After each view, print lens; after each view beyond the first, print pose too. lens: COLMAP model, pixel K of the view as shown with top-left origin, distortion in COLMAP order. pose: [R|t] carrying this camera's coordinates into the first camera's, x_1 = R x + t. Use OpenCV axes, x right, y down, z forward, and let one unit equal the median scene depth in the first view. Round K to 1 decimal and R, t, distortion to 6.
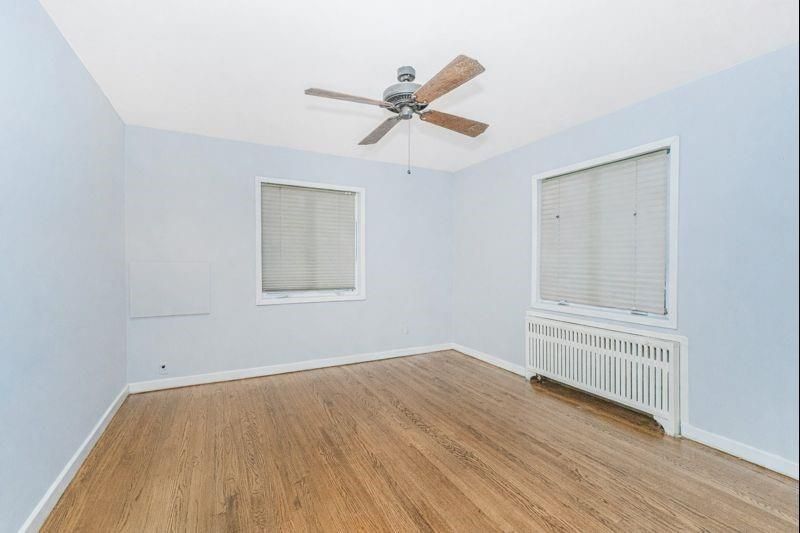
lens RADIAL K [[355.9, 0, 400.0], [0, 355.9, 266.5], [0, 0, 1]] dist [0.001410, -0.000372]
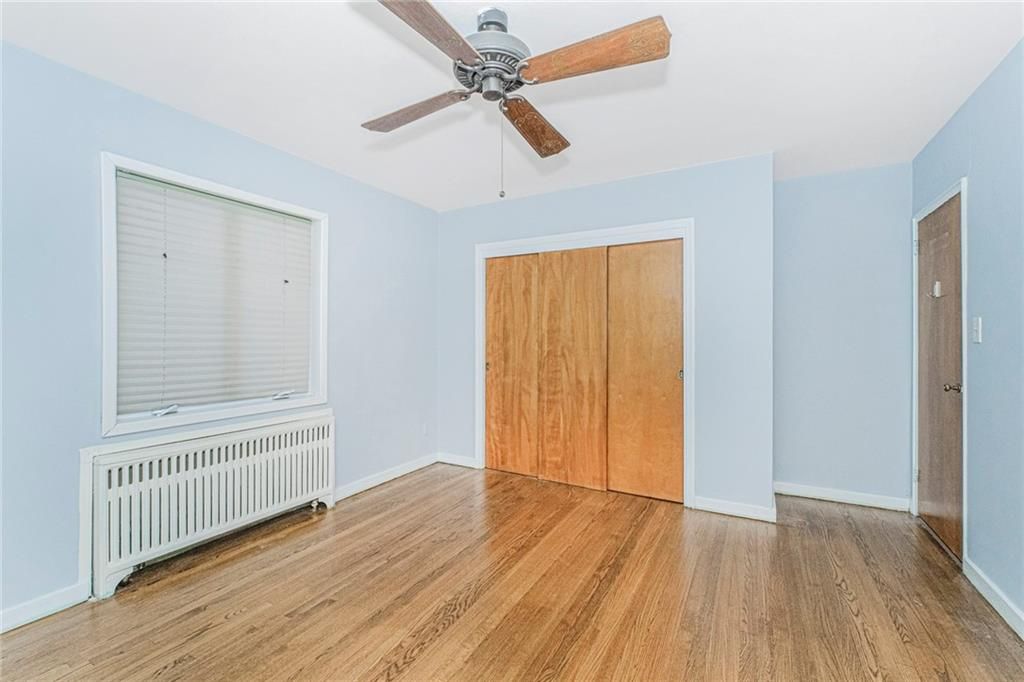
lens RADIAL K [[434.3, 0, 501.6], [0, 434.3, 339.1], [0, 0, 1]] dist [0.019508, -0.000337]
pose [[-0.541960, 0.001778, 0.840402, -0.423539], [0.013247, 0.999892, 0.006427, -0.007657], [-0.840300, 0.014616, -0.541925, 0.966274]]
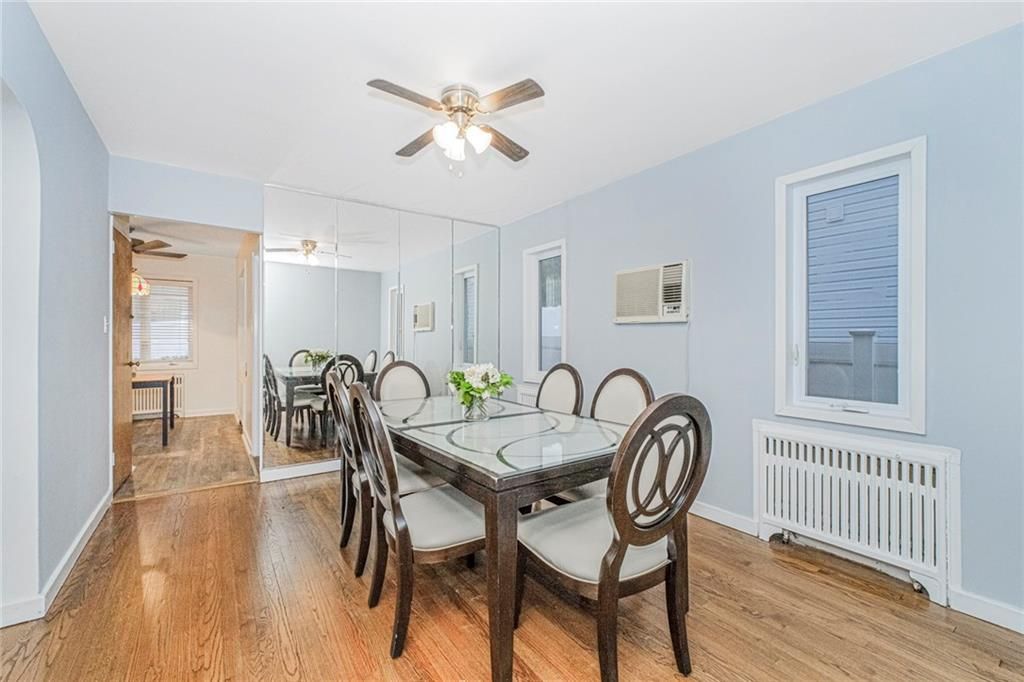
lens RADIAL K [[438.0, 0, 506.8], [0, 438.0, 331.0], [0, 0, 1]] dist [0.001183, 0.000141]
pose [[0.988402, 0.006198, 0.151732, -0.158941], [-0.003460, 0.999827, -0.018302, 0.004455], [-0.151819, 0.017565, 0.988252, 0.415139]]
